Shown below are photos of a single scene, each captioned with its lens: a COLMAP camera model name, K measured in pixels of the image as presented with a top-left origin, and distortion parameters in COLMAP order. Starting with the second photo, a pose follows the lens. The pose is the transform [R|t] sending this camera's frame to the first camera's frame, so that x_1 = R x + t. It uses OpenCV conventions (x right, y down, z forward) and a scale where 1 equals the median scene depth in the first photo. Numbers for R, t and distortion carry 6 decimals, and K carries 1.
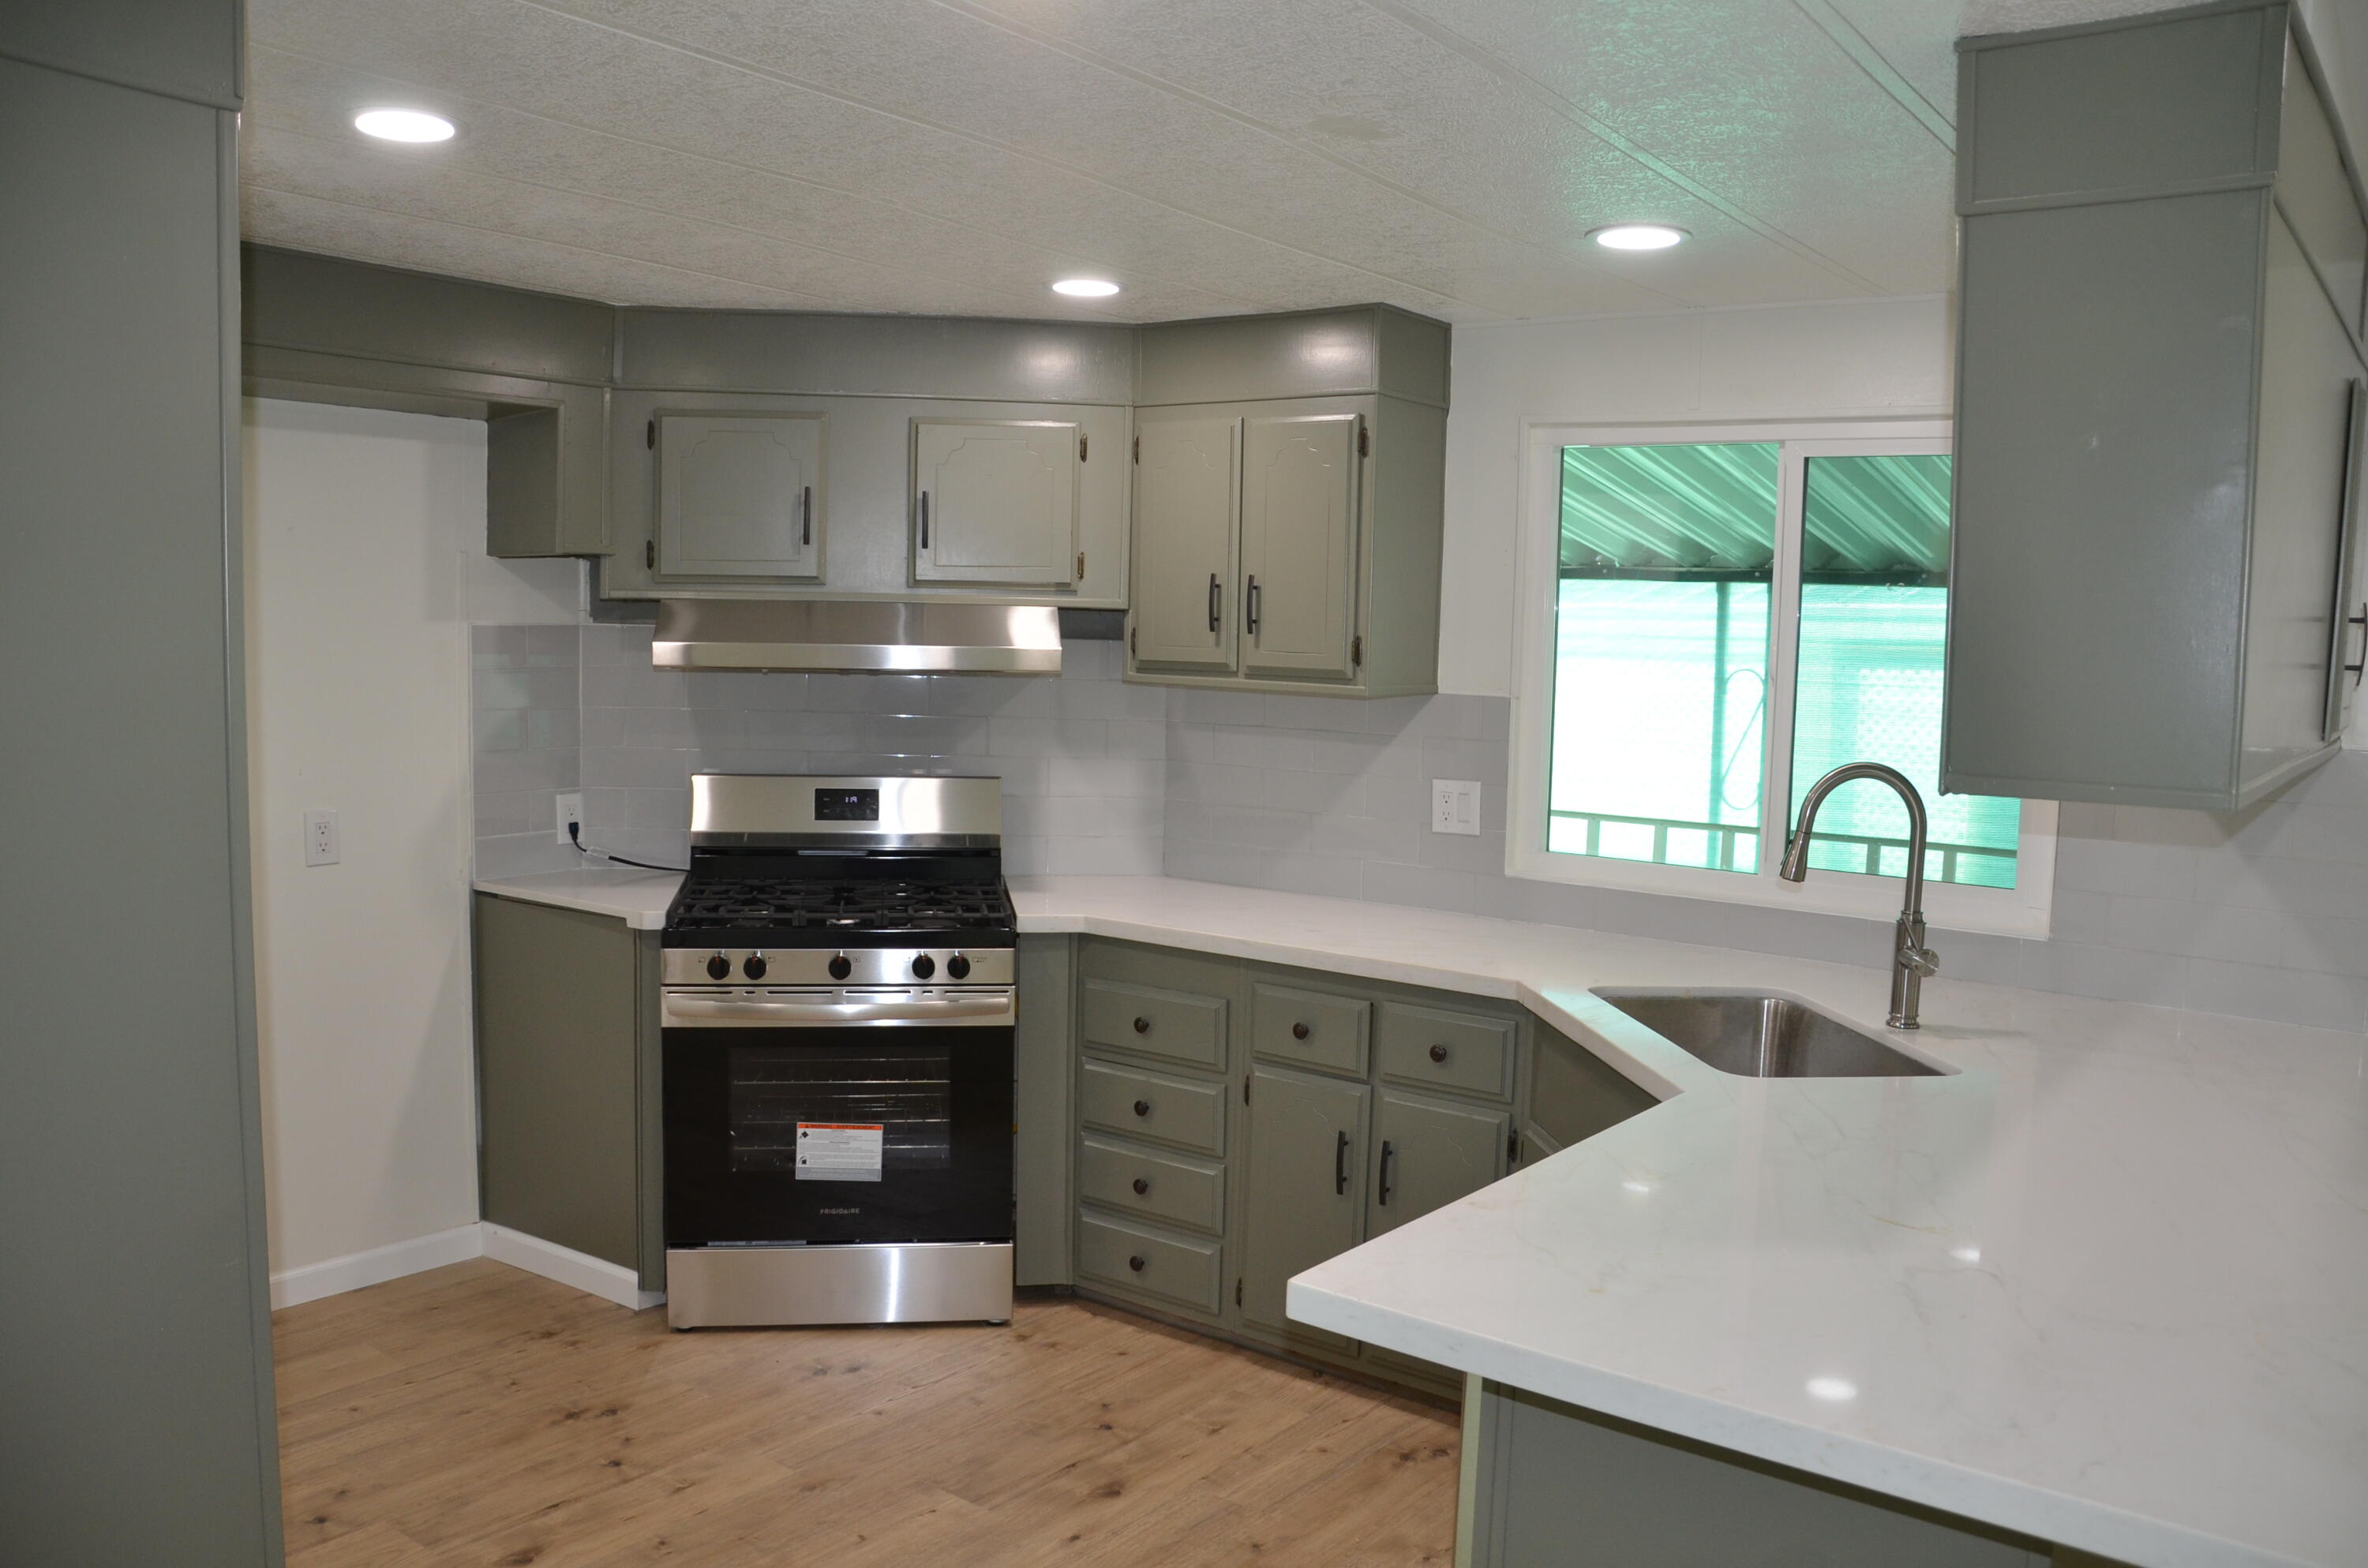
lens RADIAL K [[1822.1, 0, 1184.7], [0, 1822.1, 816.6], [0, 0, 1]] dist [-0.159562, 0.113064]
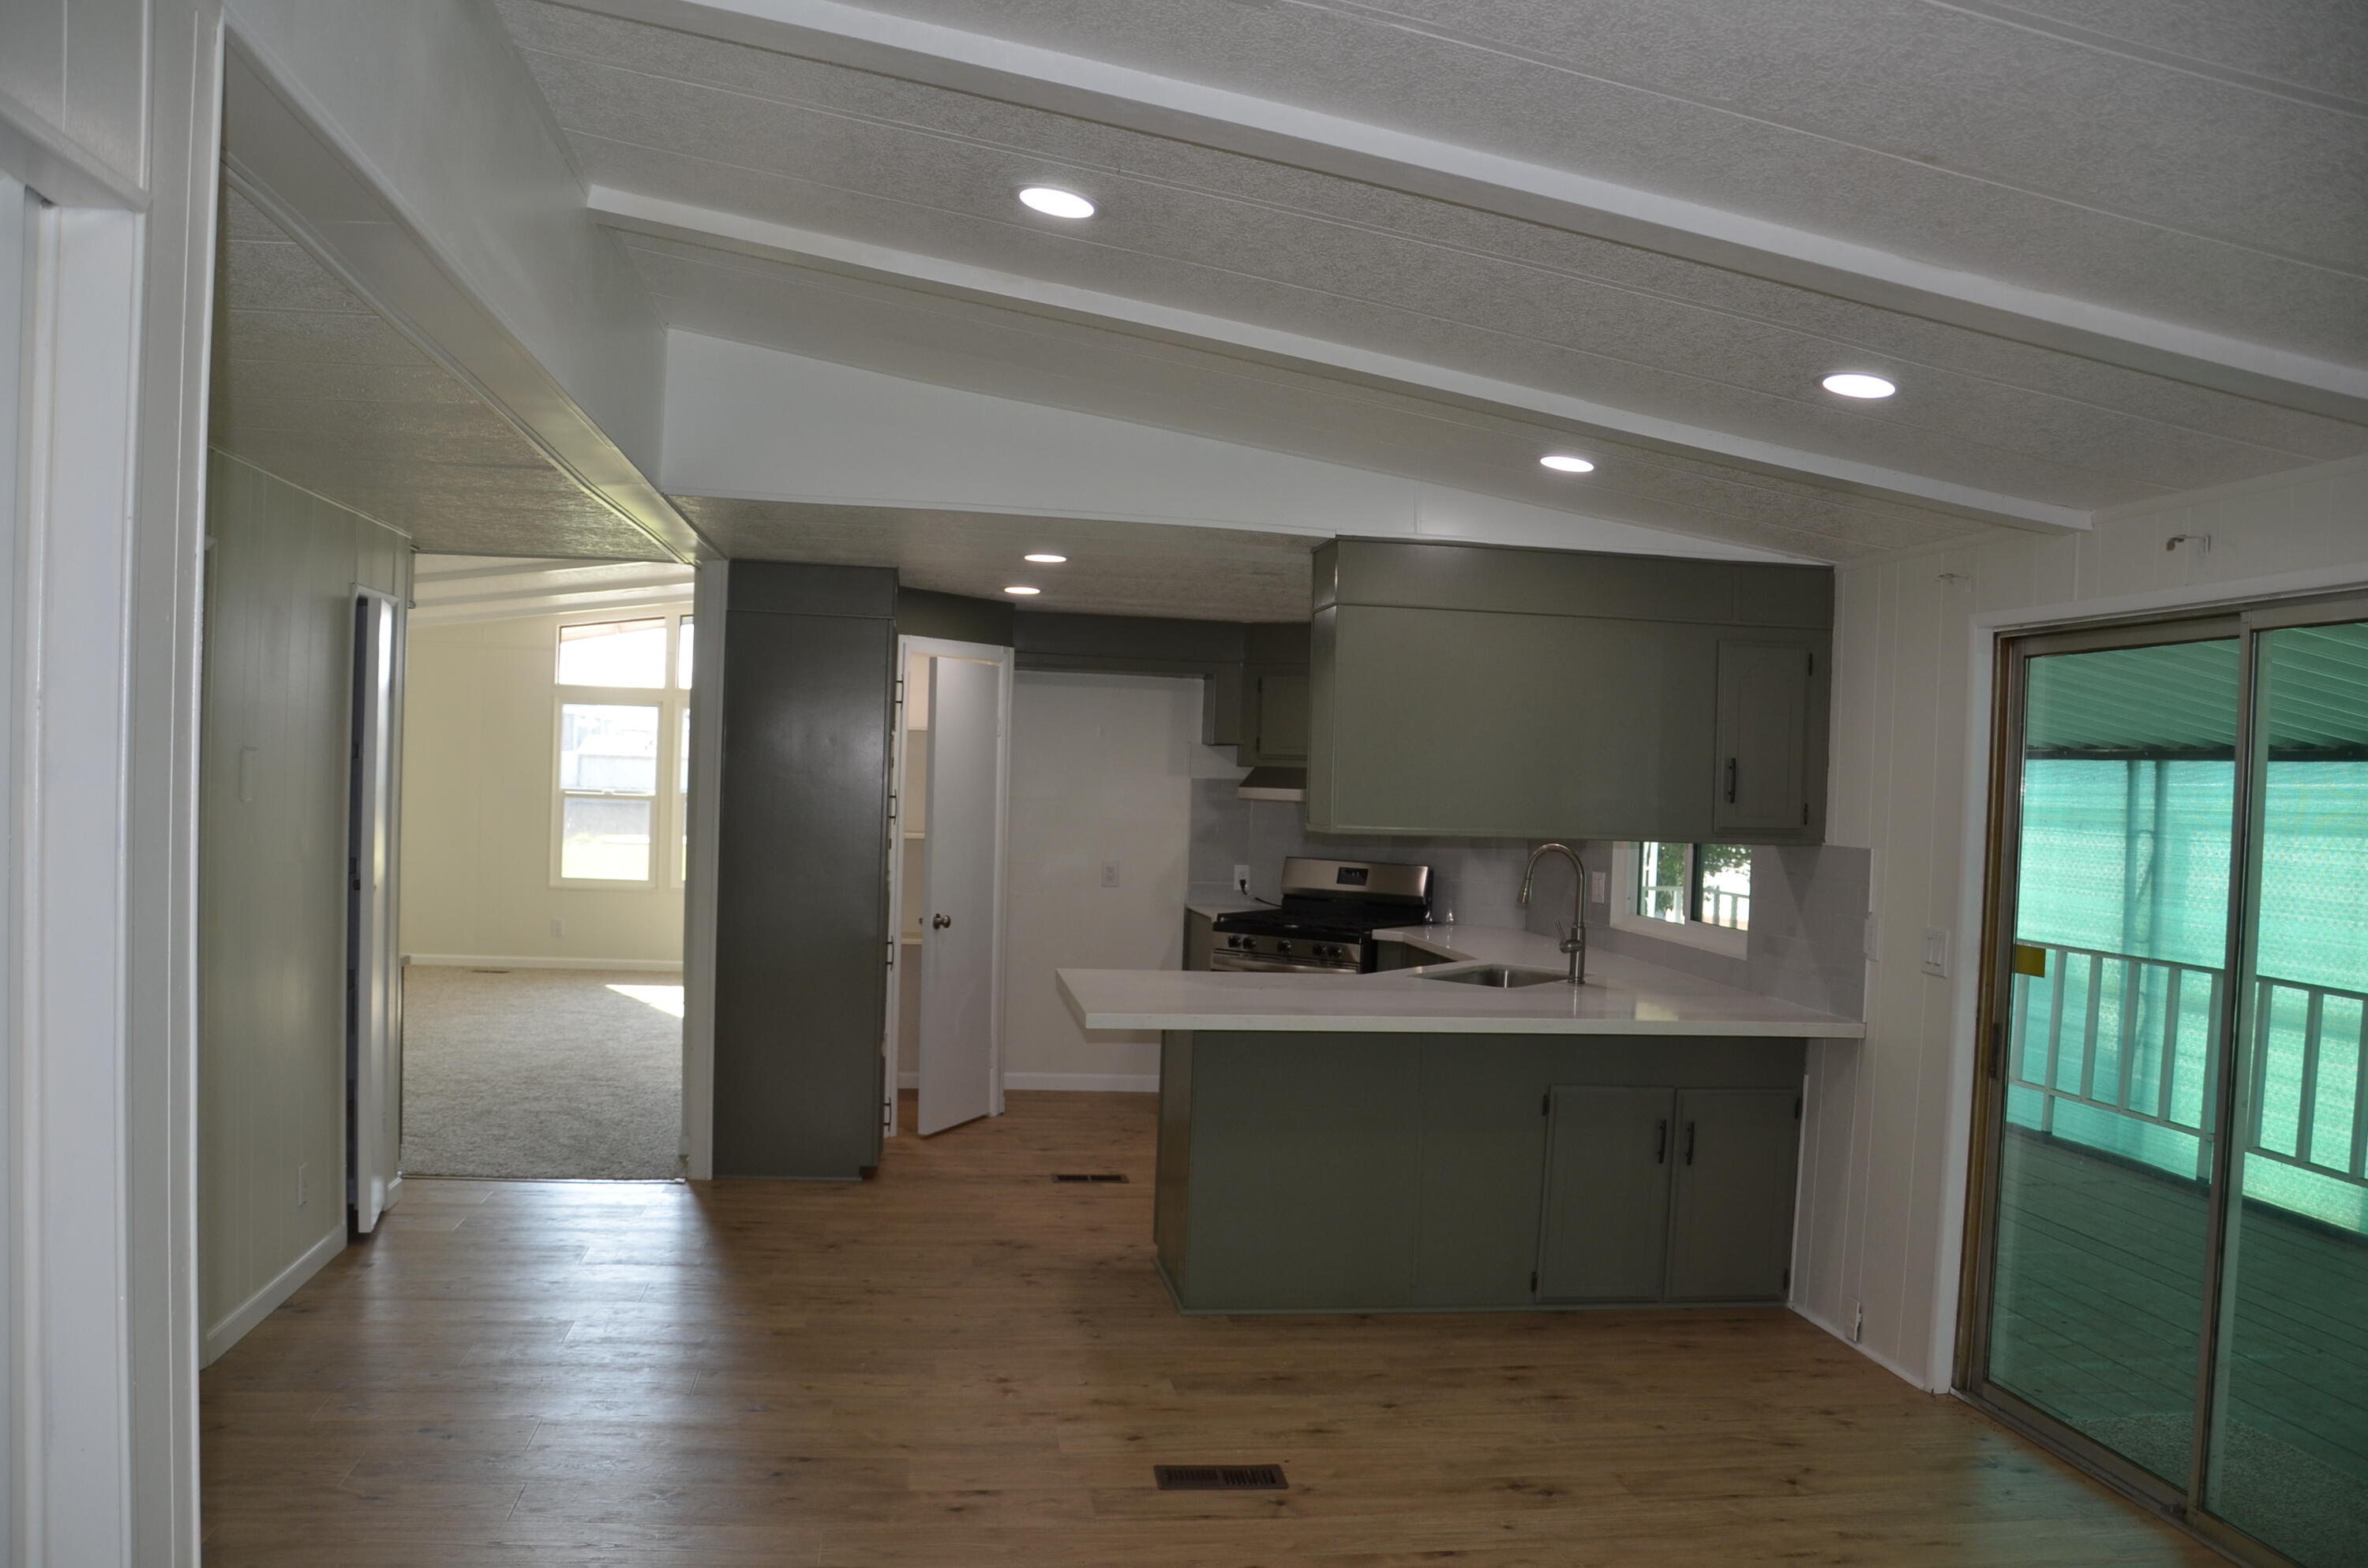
lens RADIAL K [[1822.1, 0, 1184.7], [0, 1822.1, 816.6], [0, 0, 1]] dist [-0.159562, 0.113064]
pose [[0.723862, 0.020677, -0.689635, 1.091084], [-0.090862, 0.993702, -0.065578, 0.078872], [0.683936, 0.110131, 0.721182, -0.541823]]
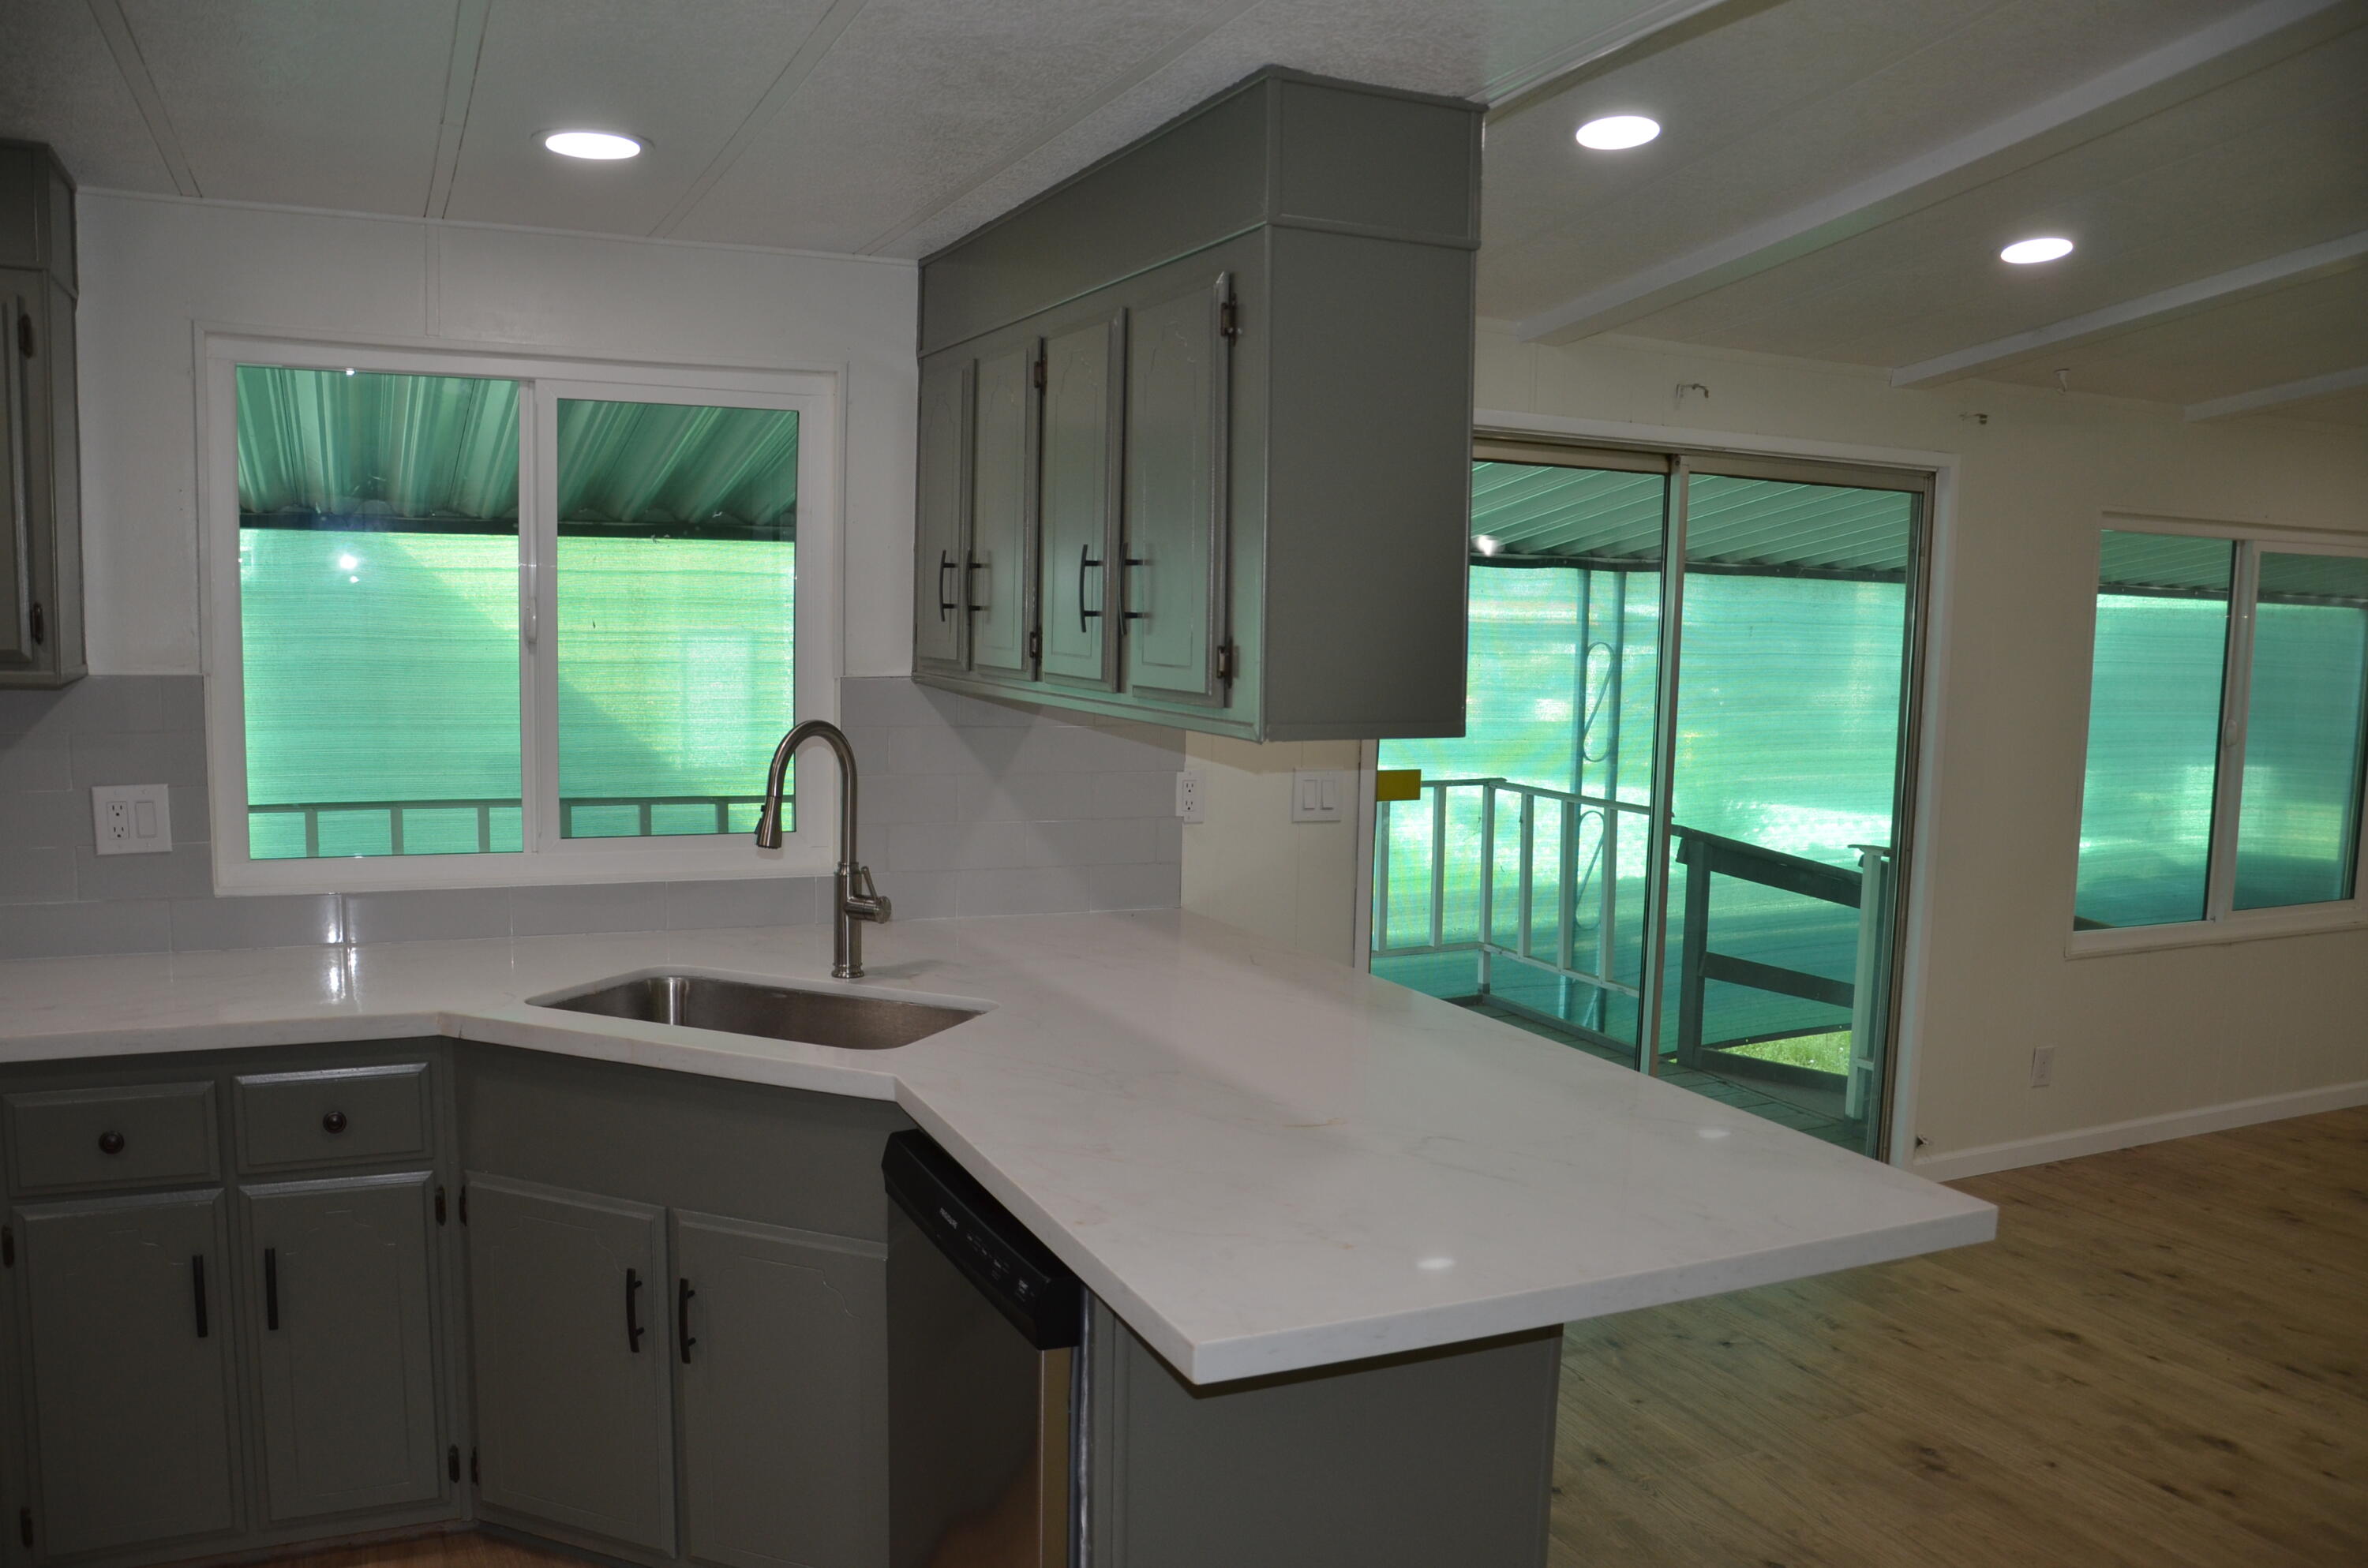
lens RADIAL K [[1822.1, 0, 1184.7], [0, 1822.1, 816.6], [0, 0, 1]] dist [-0.159562, 0.113064]
pose [[0.468316, -0.114531, 0.876107, -0.307462], [0.081921, 0.992920, 0.086011, -0.034991], [-0.879755, 0.031492, 0.474383, 0.255118]]
